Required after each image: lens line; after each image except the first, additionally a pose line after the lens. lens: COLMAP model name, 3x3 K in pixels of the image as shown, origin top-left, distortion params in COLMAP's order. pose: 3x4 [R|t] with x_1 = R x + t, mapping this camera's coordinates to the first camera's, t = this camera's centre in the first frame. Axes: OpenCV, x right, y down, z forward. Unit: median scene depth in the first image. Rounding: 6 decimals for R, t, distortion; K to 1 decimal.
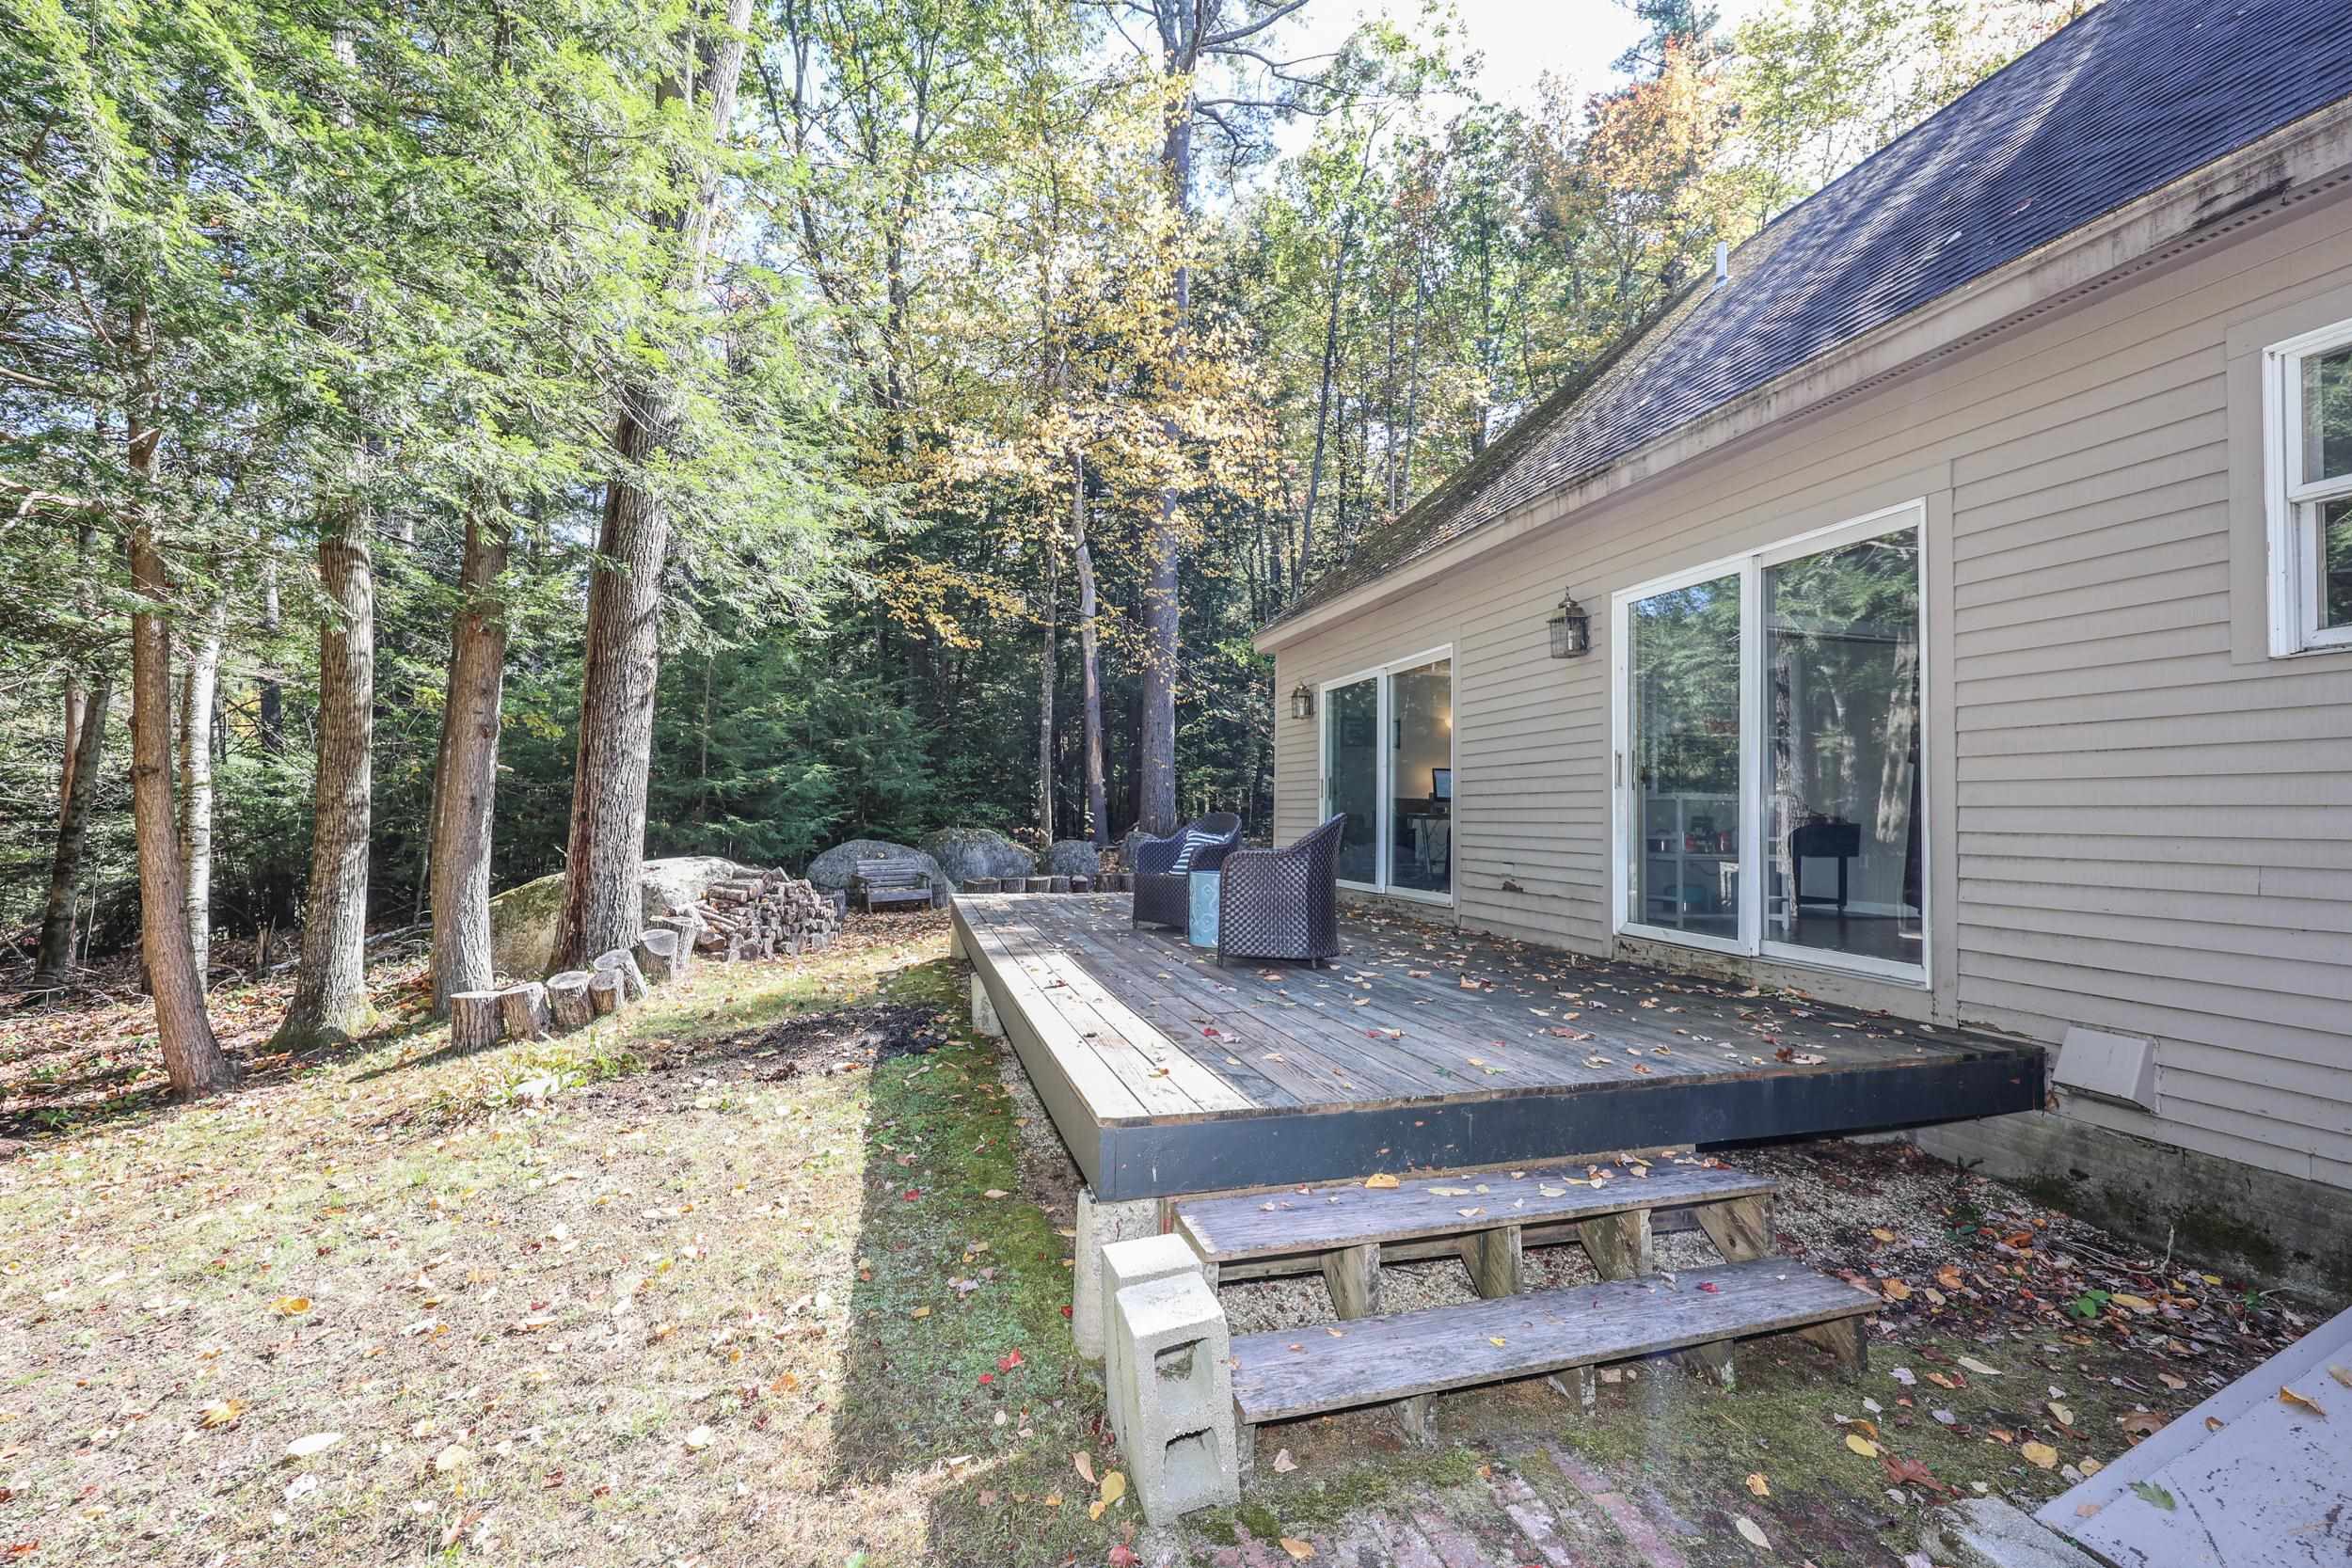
lens RADIAL K [[978.5, 0, 1175.4], [0, 978.5, 795.8], [0, 0, 1]] dist [-0.000631, -0.000065]
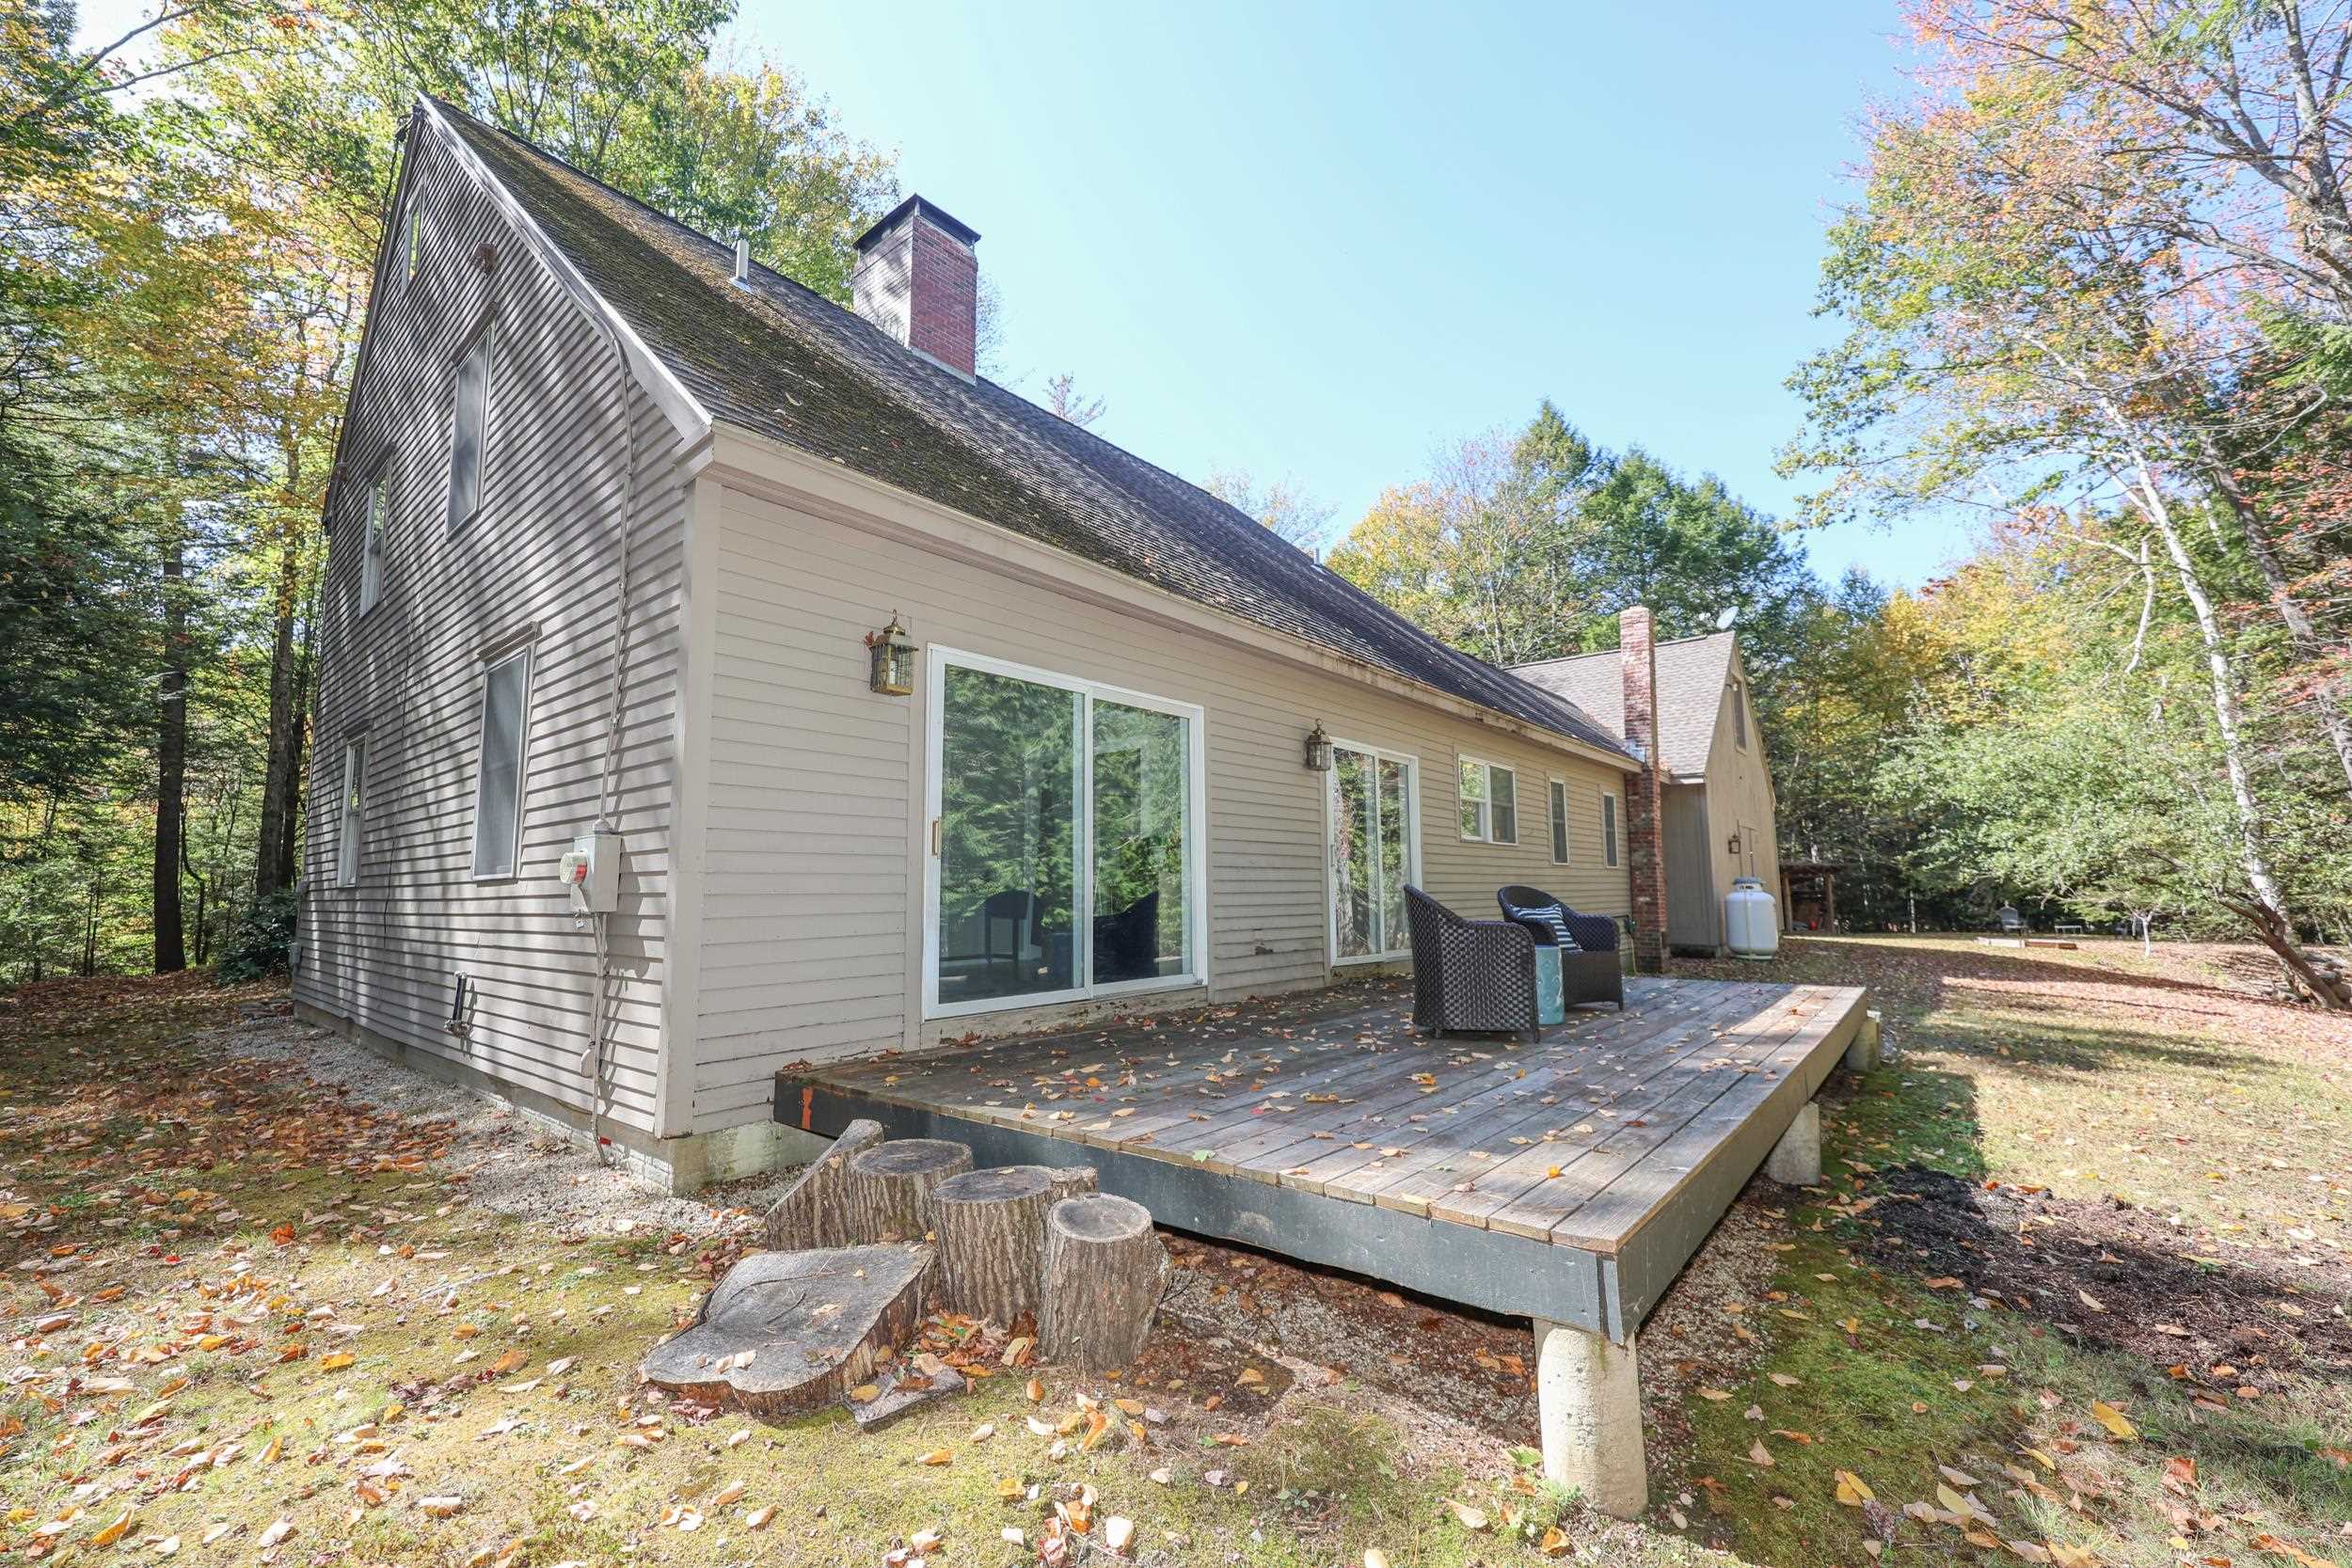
lens RADIAL K [[978.5, 0, 1175.4], [0, 978.5, 795.8], [0, 0, 1]] dist [-0.000631, -0.000065]
pose [[-0.573467, 0.068381, 0.816370, -0.437752], [-0.017305, 0.995277, -0.095522, 0.017853], [-0.819046, -0.068906, -0.569575, 1.373790]]
